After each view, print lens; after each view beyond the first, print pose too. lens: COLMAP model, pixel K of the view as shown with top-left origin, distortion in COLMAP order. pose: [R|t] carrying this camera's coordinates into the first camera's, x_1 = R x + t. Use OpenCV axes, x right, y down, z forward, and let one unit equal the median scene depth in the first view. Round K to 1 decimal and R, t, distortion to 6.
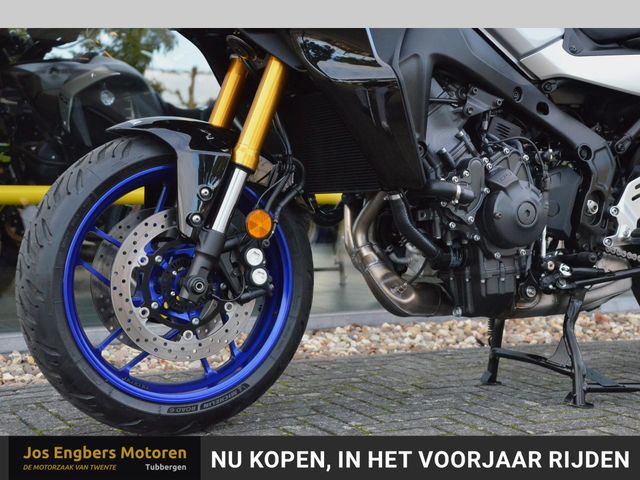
lens RADIAL K [[1066.7, 0, 320.6], [0, 1066.7, 252.9], [0, 0, 1]] dist [0.277906, 0.030047]
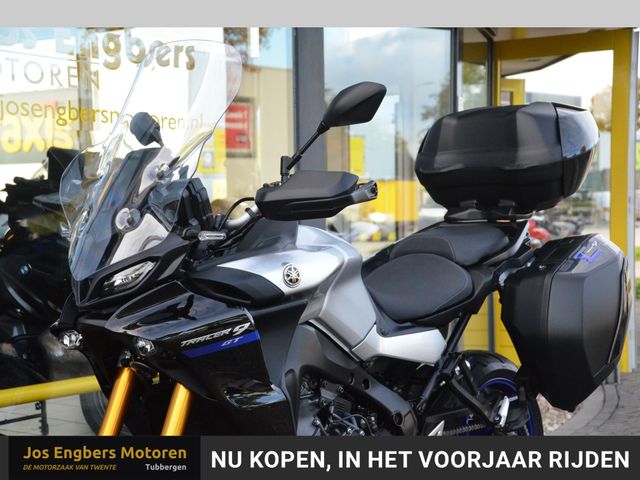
lens RADIAL K [[1178.2, 0, 316.1], [0, 1178.2, 256.2], [0, 0, 1]] dist [0.334518, 0.088147]
pose [[0.933557, -0.021303, 0.357794, -0.330416], [0.022669, 0.999743, 0.000376, -0.287838], [-0.357710, 0.007759, 0.933800, -0.229326]]
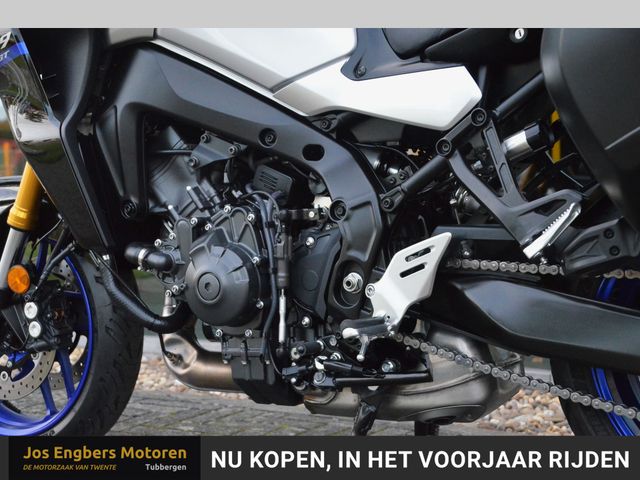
lens RADIAL K [[1178.2, 0, 316.1], [0, 1178.2, 256.2], [0, 0, 1]] dist [0.334518, 0.088147]
pose [[0.495032, 0.060160, -0.866790, 0.983159], [-0.026149, 0.998180, 0.054345, -0.108240], [0.868481, -0.004237, 0.495704, 0.598709]]
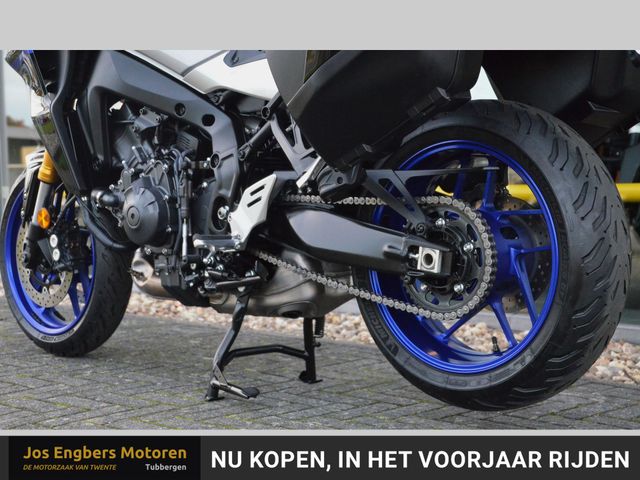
lens RADIAL K [[1066.7, 0, 320.6], [0, 1066.7, 252.9], [0, 0, 1]] dist [0.277906, 0.030047]
pose [[0.309601, 0.062713, -0.948796, 1.306327], [-0.032393, 0.997939, 0.055391, -0.066194], [0.950315, 0.013585, 0.310995, 0.802468]]
